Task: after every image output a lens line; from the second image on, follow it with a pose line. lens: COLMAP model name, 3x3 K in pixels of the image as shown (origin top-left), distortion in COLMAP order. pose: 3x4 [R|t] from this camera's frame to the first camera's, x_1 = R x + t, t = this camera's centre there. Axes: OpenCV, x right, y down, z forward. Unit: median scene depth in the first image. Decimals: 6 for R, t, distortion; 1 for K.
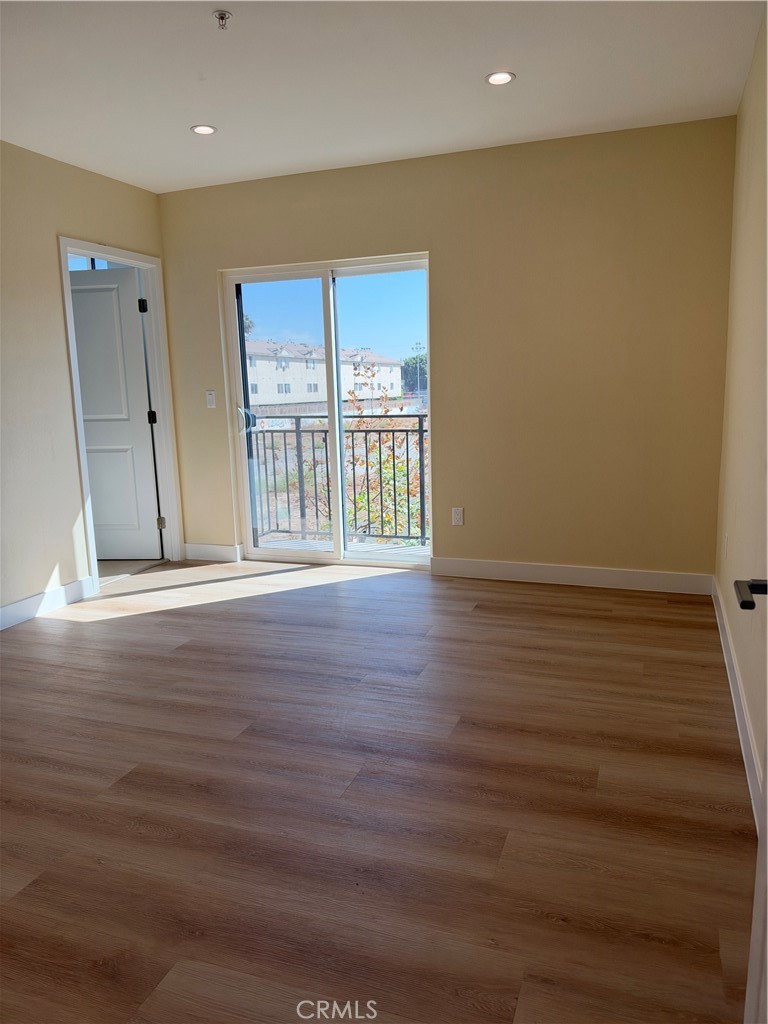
lens RADIAL K [[739.4, 0, 384.0], [0, 739.4, 512.0], [0, 0, 1]] dist [0.029908, -0.074559]
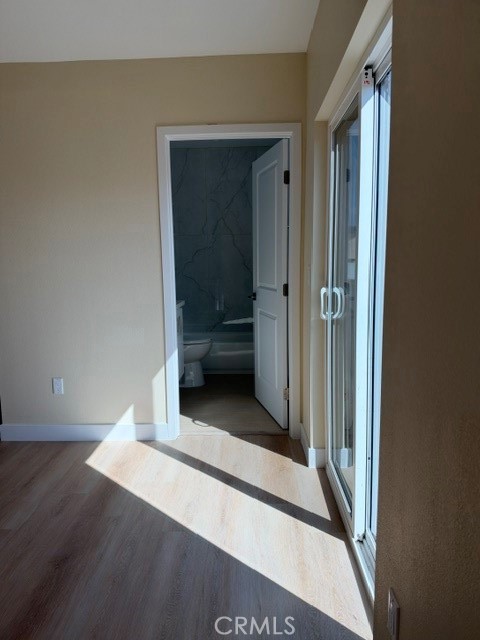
lens RADIAL K [[462.1, 0, 240.0], [0, 462.1, 320.0], [0, 0, 1]] dist [0.029908, -0.074559]
pose [[0.328920, 0.160025, -0.930701, 0.289306], [-0.156388, 0.981161, 0.113432, -0.173665], [0.931319, 0.108240, 0.347749, 0.853212]]
